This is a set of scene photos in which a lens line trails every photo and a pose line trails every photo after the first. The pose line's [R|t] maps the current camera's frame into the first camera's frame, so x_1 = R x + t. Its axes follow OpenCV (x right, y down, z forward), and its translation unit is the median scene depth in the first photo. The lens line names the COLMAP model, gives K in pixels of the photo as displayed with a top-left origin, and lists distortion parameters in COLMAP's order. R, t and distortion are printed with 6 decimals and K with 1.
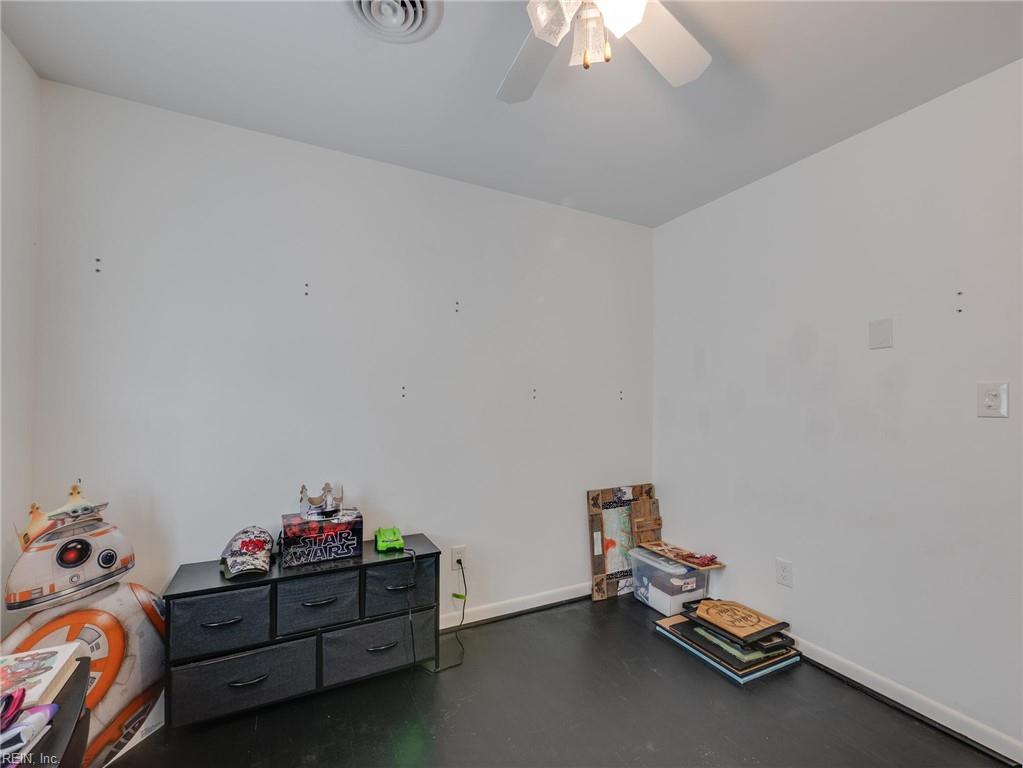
lens RADIAL K [[439.5, 0, 511.5], [0, 439.5, 384.0], [0, 0, 1]] dist [-0.002038, -0.000408]
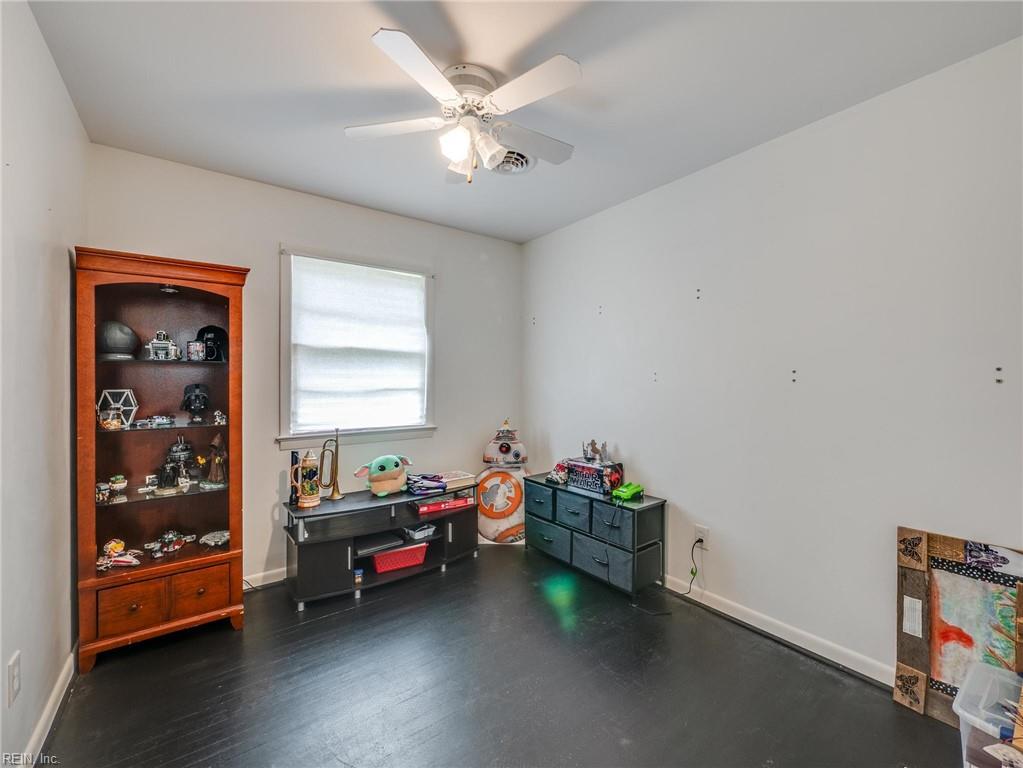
lens RADIAL K [[439.5, 0, 511.5], [0, 439.5, 384.0], [0, 0, 1]] dist [-0.002038, -0.000408]
pose [[0.144540, -0.007228, -0.989473, 1.092088], [0.031385, 0.999504, -0.002717, 0.037134], [0.989001, -0.030662, 0.144695, 0.564582]]
